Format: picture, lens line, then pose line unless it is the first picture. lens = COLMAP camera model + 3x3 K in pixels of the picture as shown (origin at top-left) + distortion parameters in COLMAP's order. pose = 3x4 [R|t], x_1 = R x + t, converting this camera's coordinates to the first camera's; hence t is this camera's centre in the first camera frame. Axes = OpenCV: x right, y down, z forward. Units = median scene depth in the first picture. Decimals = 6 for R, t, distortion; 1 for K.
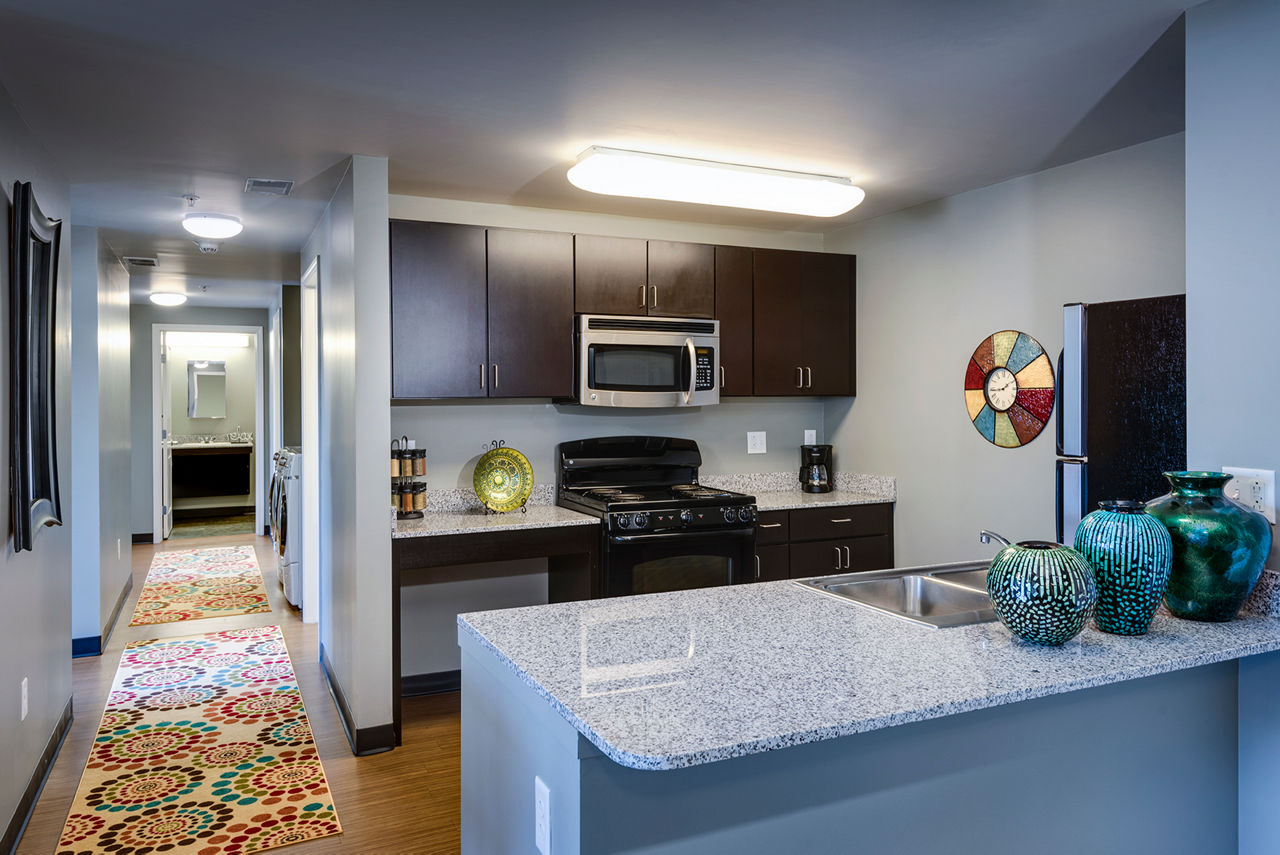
lens RADIAL K [[884.6, 0, 640.0], [0, 884.6, 427.5], [0, 0, 1]] dist [0.079732, -0.051567]
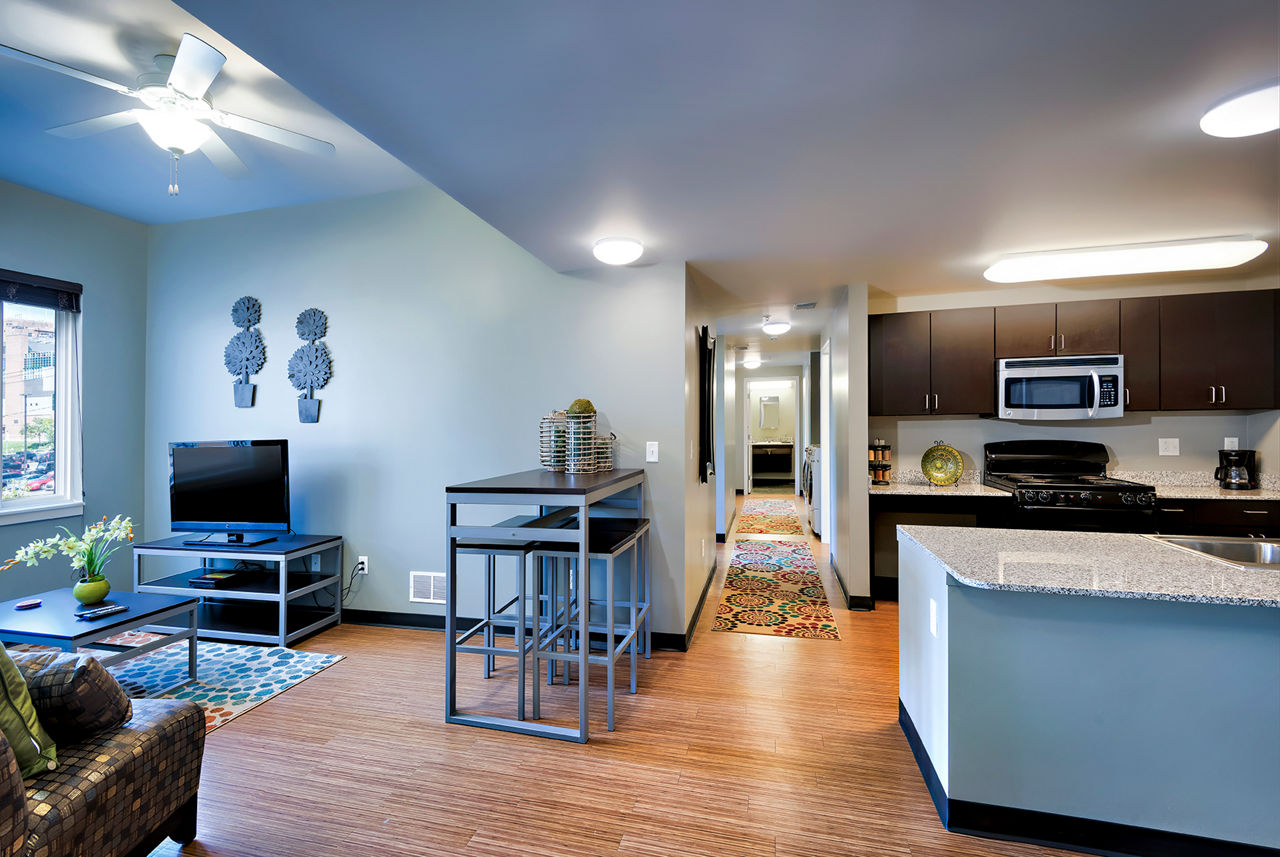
lens RADIAL K [[574.5, 0, 617.2], [0, 574.5, 421.5], [0, 0, 1]] dist [-0.000420, -0.015308]
pose [[0.762457, -0.006414, -0.647007, 0.069796], [-0.009103, 0.999746, -0.020638, 0.006095], [0.646975, 0.021625, 0.762205, -0.176460]]
